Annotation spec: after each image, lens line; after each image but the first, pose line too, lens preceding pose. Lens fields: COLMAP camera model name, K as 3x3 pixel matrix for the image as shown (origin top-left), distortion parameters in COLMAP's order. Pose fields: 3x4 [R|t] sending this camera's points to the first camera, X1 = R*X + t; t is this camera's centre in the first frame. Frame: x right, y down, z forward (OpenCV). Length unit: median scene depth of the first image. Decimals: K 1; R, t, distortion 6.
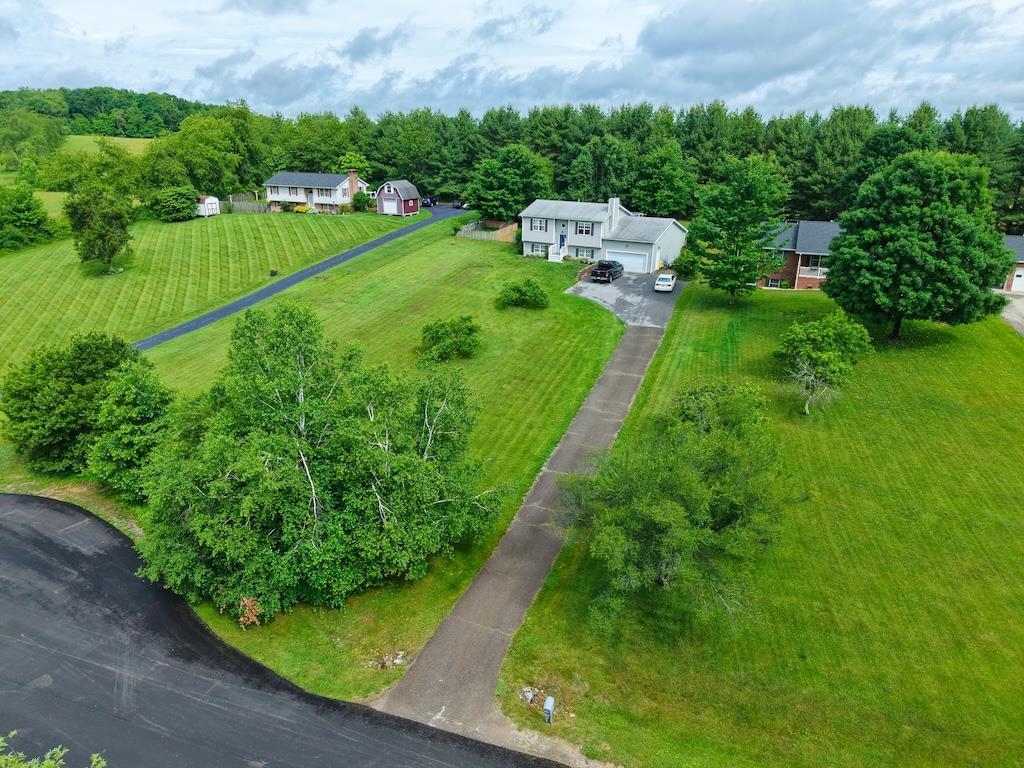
lens RADIAL K [[682.8, 0, 514.6], [0, 682.8, 393.7], [0, 0, 1]] dist [0.039620, -0.032108]
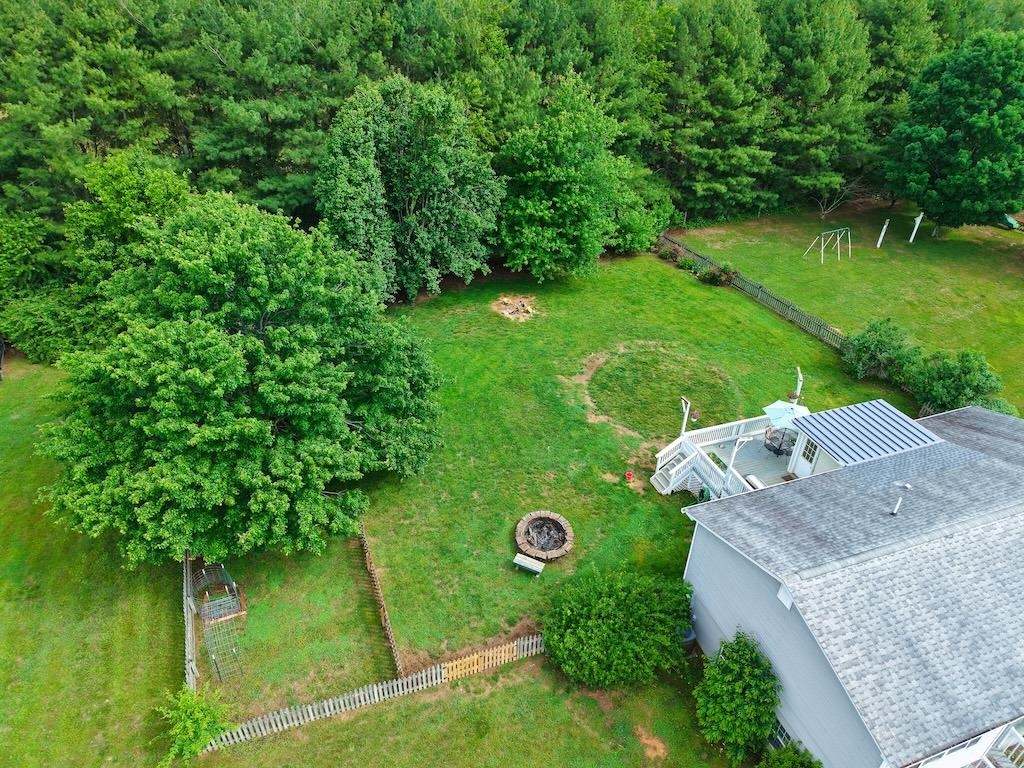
lens RADIAL K [[682.8, 0, 515.2], [0, 682.8, 387.5], [0, 0, 1]] dist [0.039620, -0.032108]
pose [[0.623031, -0.433395, 0.651154, -0.134791], [0.261028, 0.899945, 0.349232, -0.443758], [-0.737358, -0.047613, 0.673822, 0.944756]]
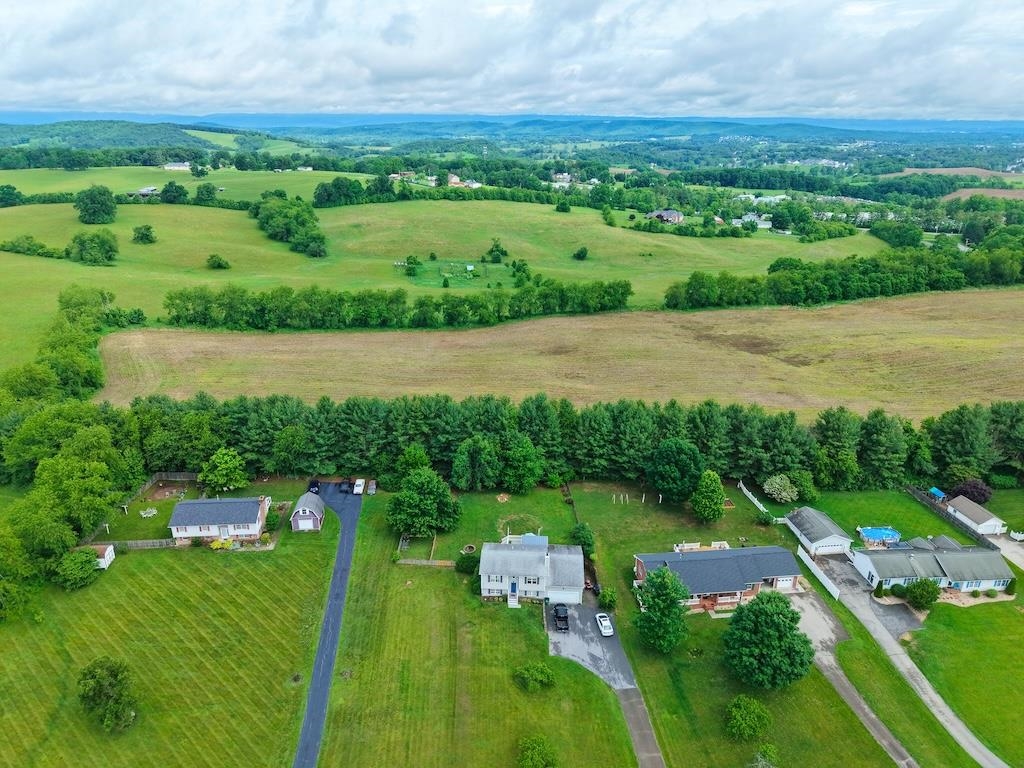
lens RADIAL K [[682.8, 0, 513.9], [0, 682.8, 379.8], [0, 0, 1]] dist [0.039620, -0.032108]
pose [[0.878883, -0.165435, 0.447433, -0.472618], [0.162707, 0.985655, 0.044835, -0.684245], [-0.448431, 0.033396, 0.893193, -0.254457]]
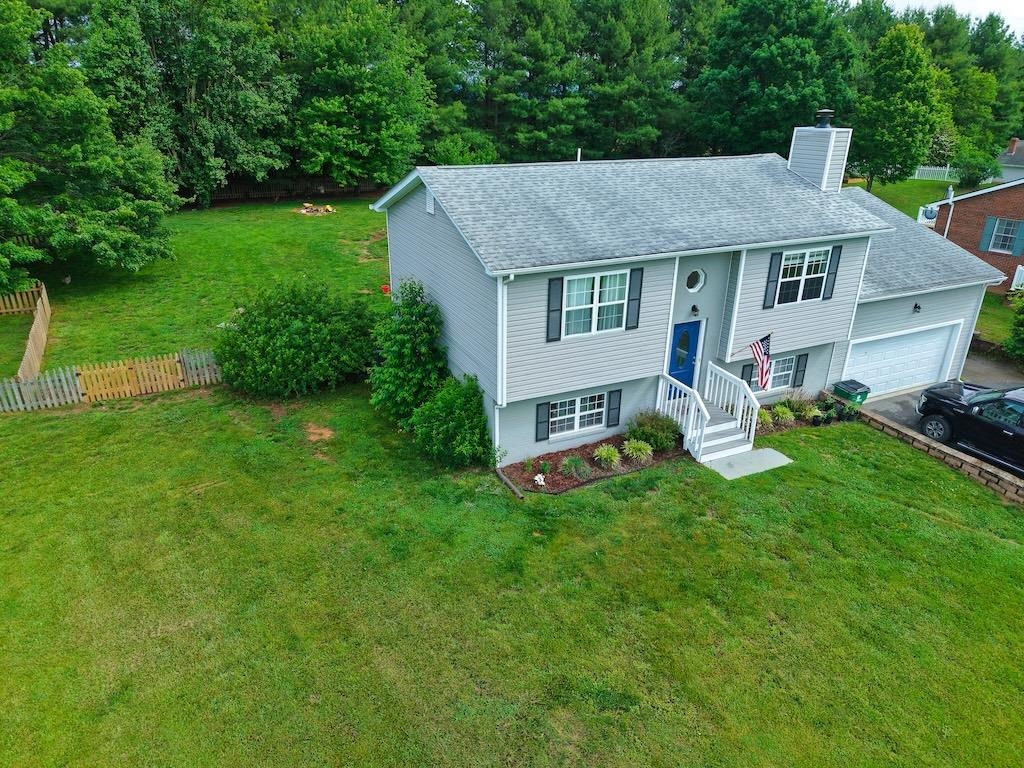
lens RADIAL K [[682.8, 0, 510.7], [0, 682.8, 381.3], [0, 0, 1]] dist [0.039620, -0.032108]
pose [[0.550077, -0.328278, 0.767886, -0.120786], [0.289824, 0.937392, 0.193128, -0.264162], [-0.783210, 0.116317, 0.610780, 0.894226]]
